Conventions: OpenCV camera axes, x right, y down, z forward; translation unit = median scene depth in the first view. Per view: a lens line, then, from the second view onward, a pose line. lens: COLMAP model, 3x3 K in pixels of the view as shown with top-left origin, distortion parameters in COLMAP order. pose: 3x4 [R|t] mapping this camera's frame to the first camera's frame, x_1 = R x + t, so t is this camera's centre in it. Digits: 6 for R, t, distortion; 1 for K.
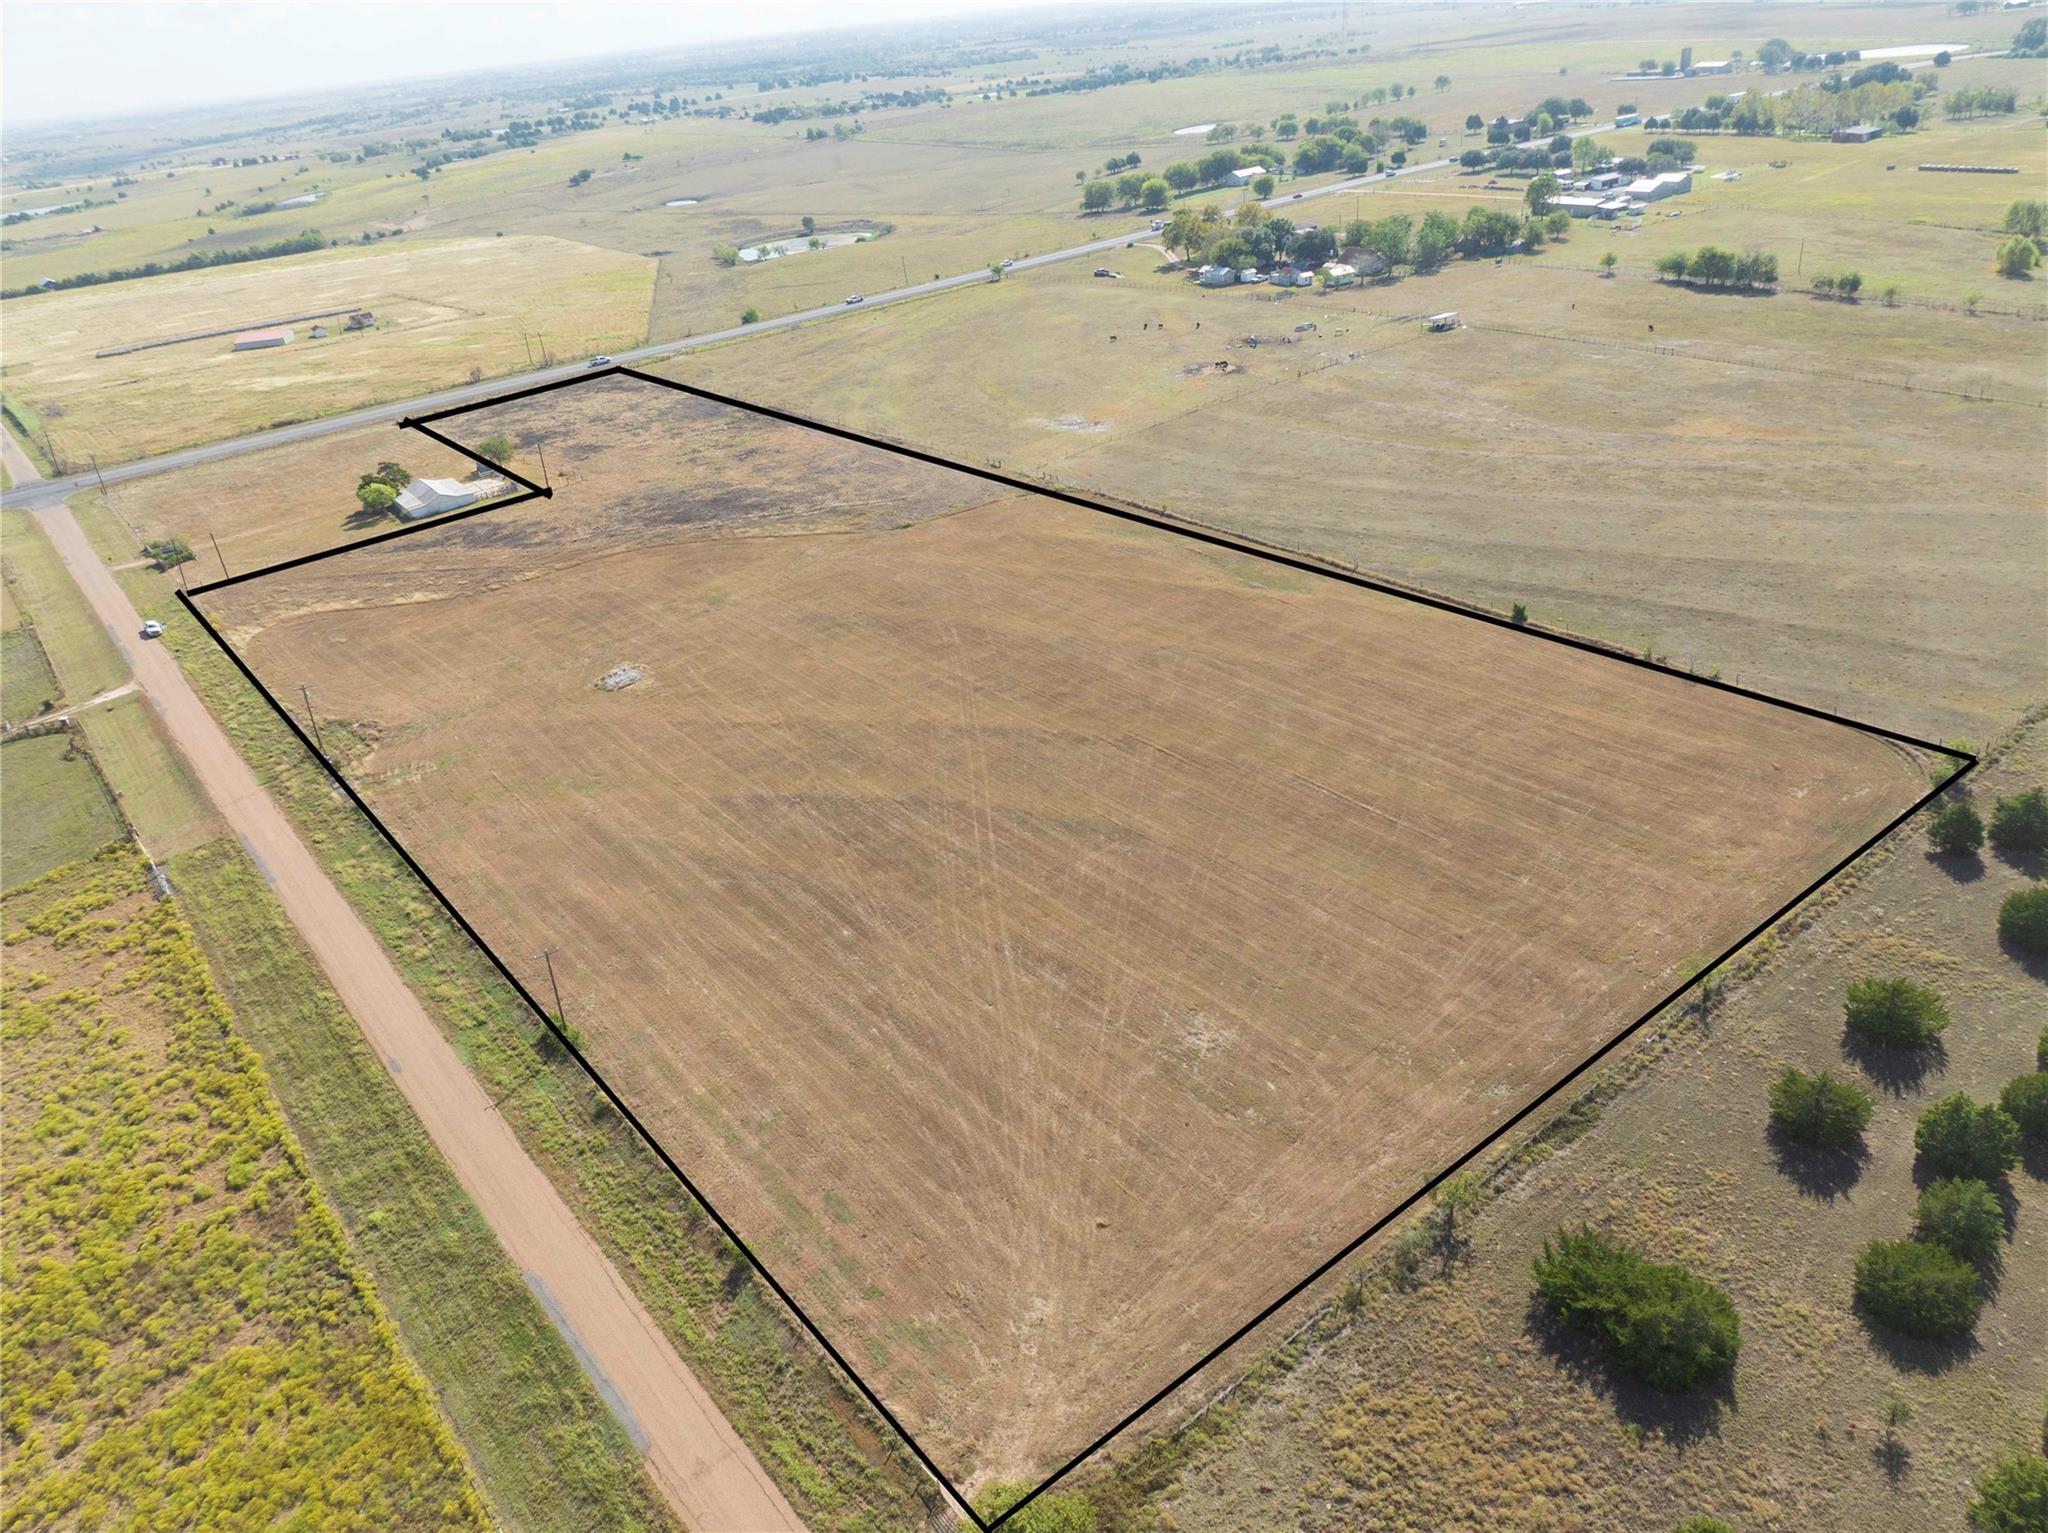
lens RADIAL K [[1442.0, 0, 1030.3], [0, 1442.0, 762.3], [0, 0, 1]] dist [-0.038138, 0.000821]
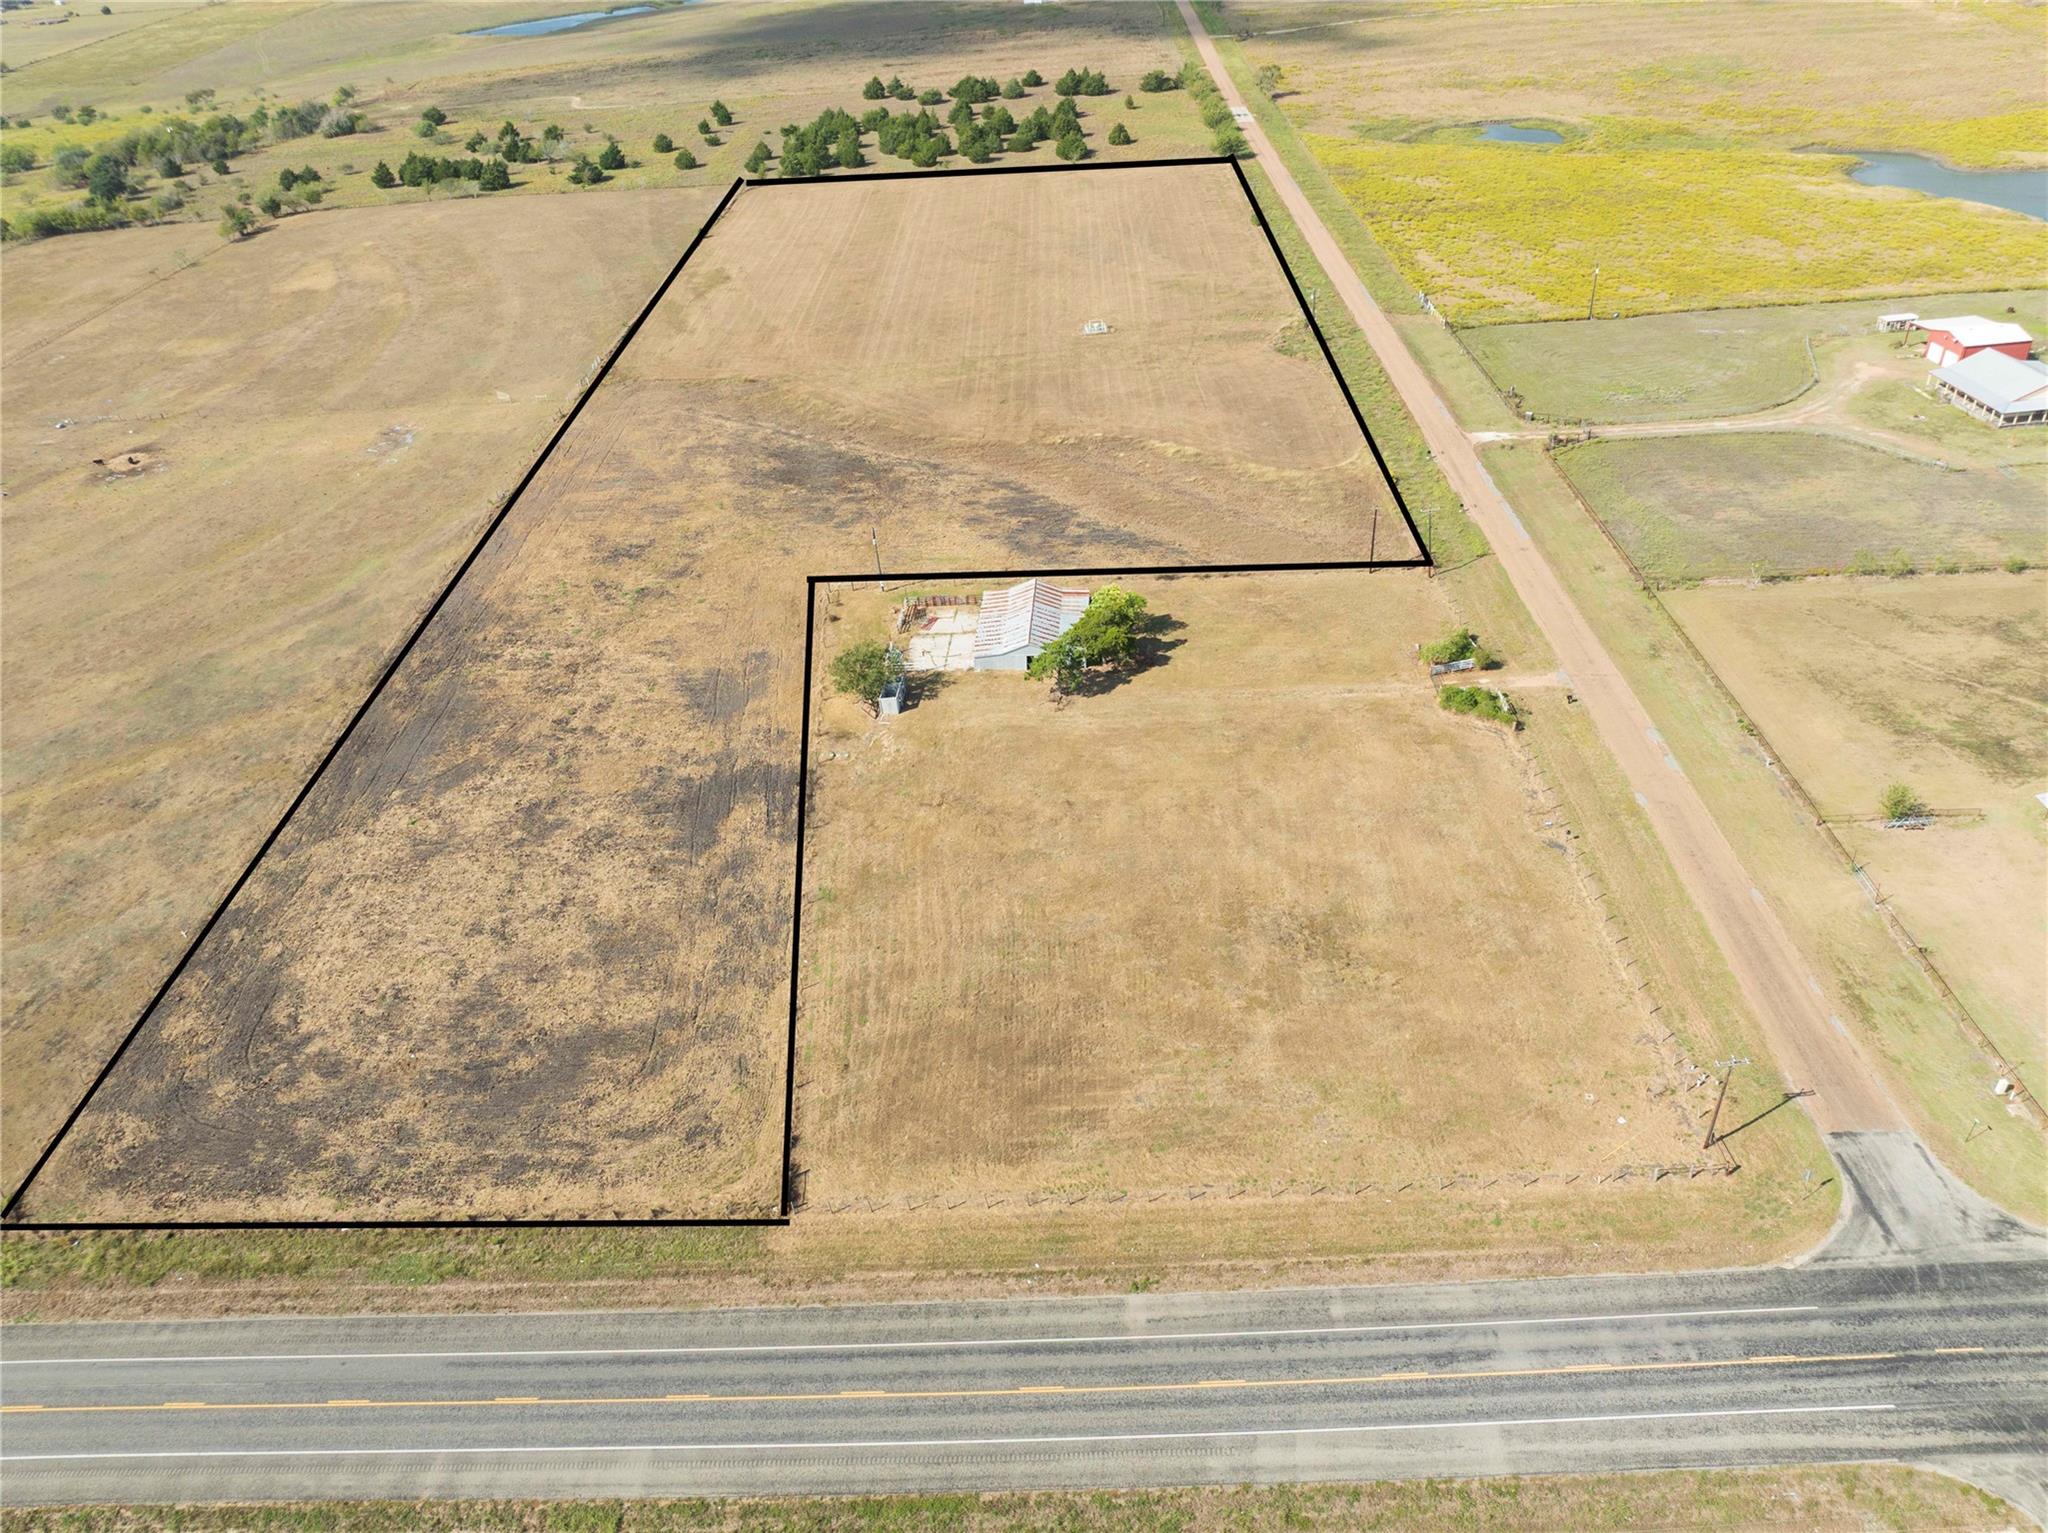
lens RADIAL K [[1442.0, 0, 1030.3], [0, 1442.0, 762.3], [0, 0, 1]] dist [-0.038138, 0.000821]
pose [[-0.763183, -0.240705, 0.599678, -0.975547], [0.418313, 0.523293, 0.742413, -0.741275], [-0.492510, 0.817450, -0.298678, 1.517056]]
